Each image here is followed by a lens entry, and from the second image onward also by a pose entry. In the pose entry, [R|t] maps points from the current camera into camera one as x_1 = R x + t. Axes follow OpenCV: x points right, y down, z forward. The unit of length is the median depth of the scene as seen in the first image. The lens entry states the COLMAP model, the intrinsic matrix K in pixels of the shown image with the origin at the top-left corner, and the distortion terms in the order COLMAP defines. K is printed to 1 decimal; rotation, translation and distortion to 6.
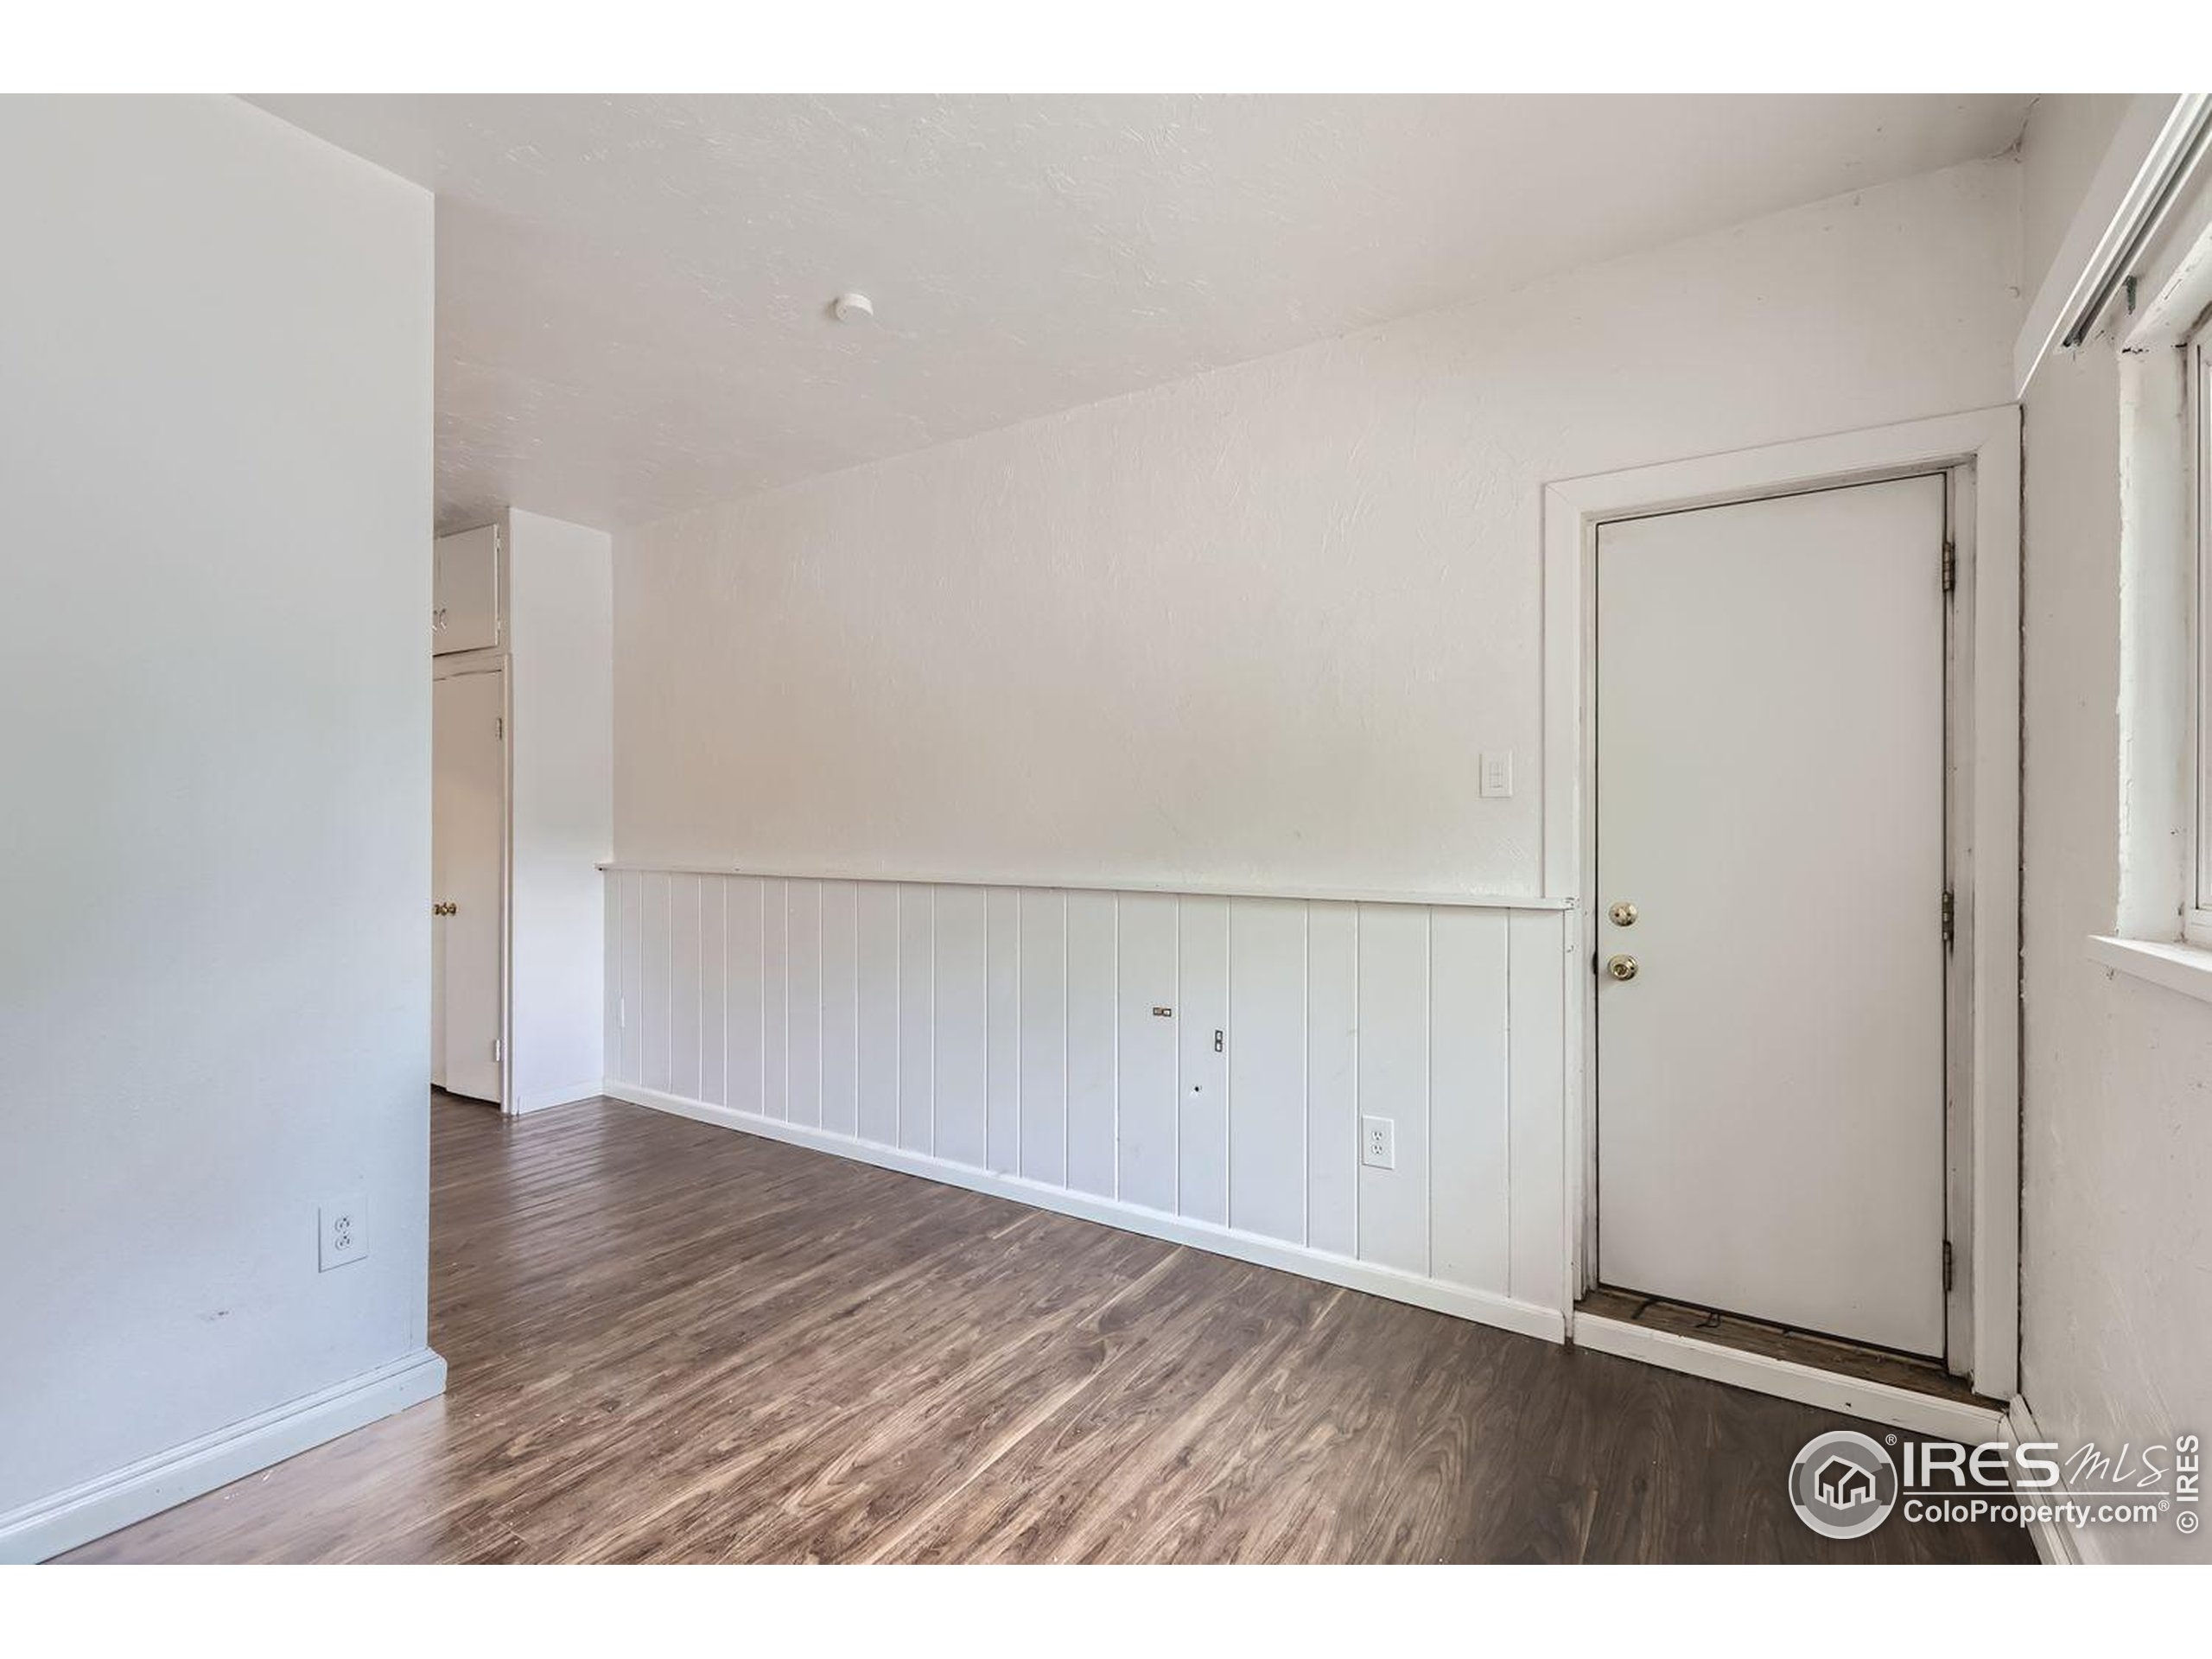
lens RADIAL K [[1007.2, 0, 1098.8], [0, 1007.2, 830.3], [0, 0, 1]] dist [0.003645, -0.000125]
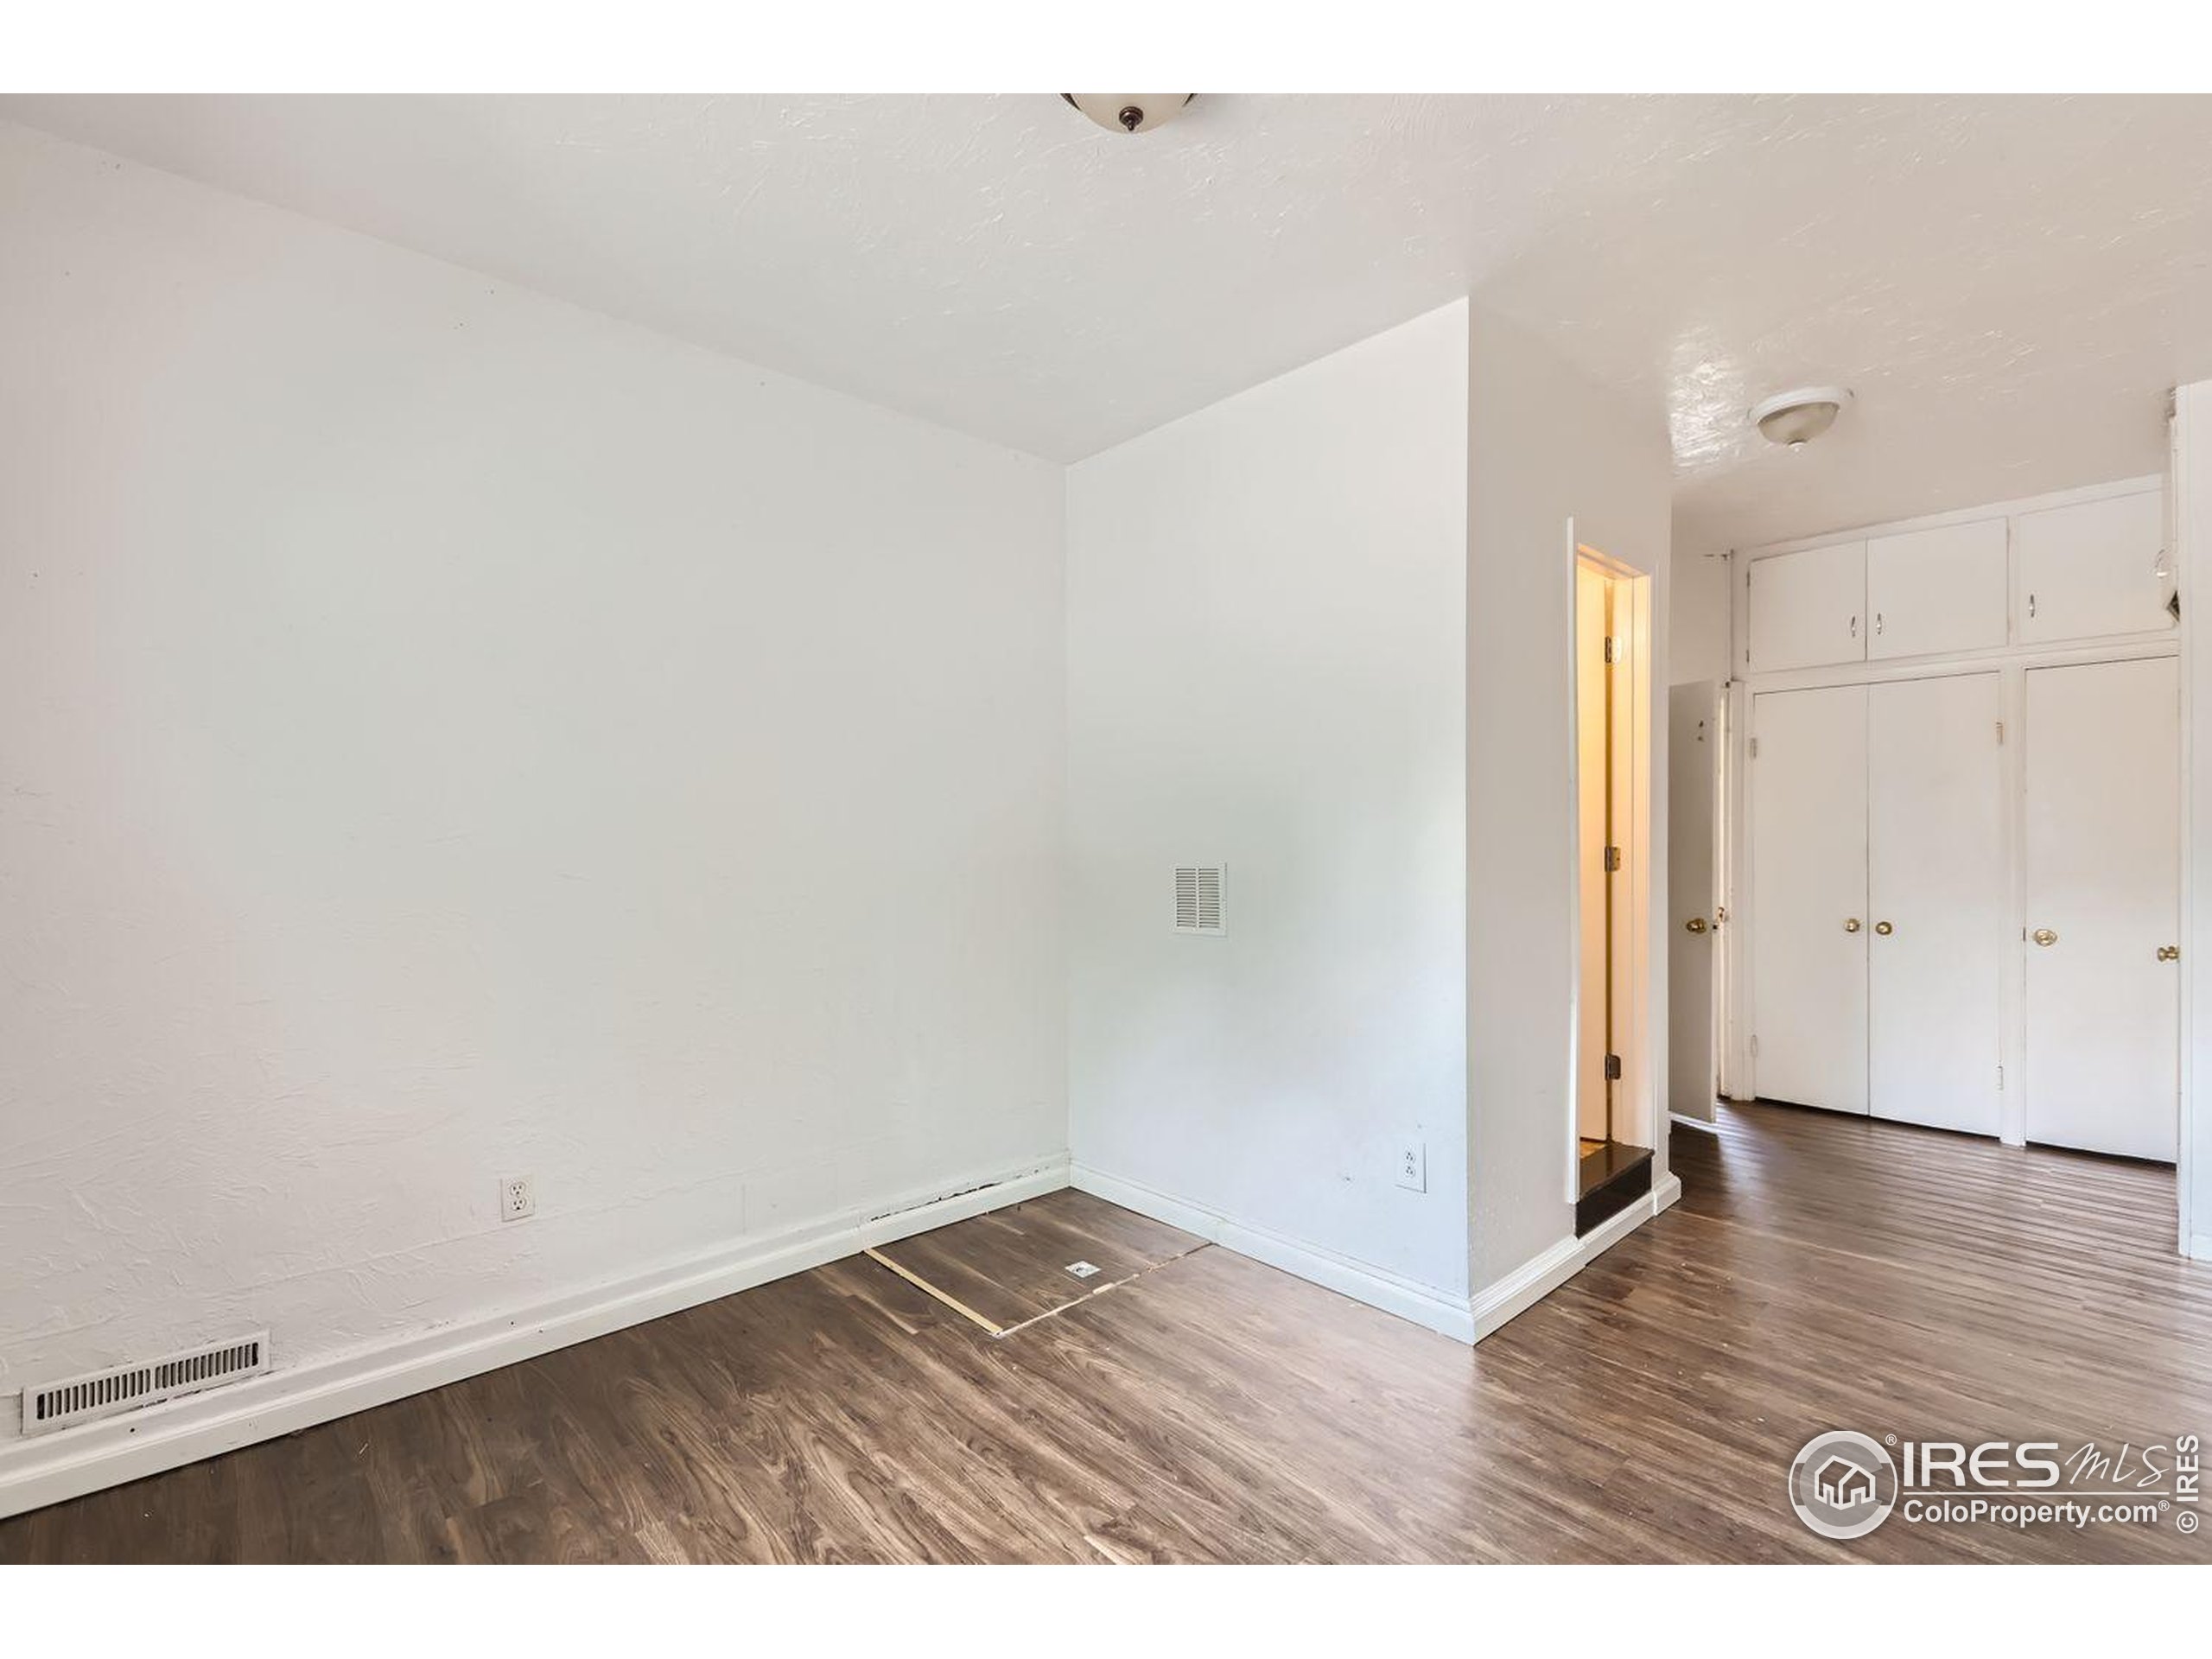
lens RADIAL K [[992.2, 0, 1095.0], [0, 992.2, 803.6], [0, 0, 1]] dist [0.001245, -0.003930]
pose [[-0.245671, -0.031248, -0.968849, 0.546918], [0.002453, 0.999457, -0.032858, -0.021591], [0.969350, -0.010449, -0.245461, 0.843137]]
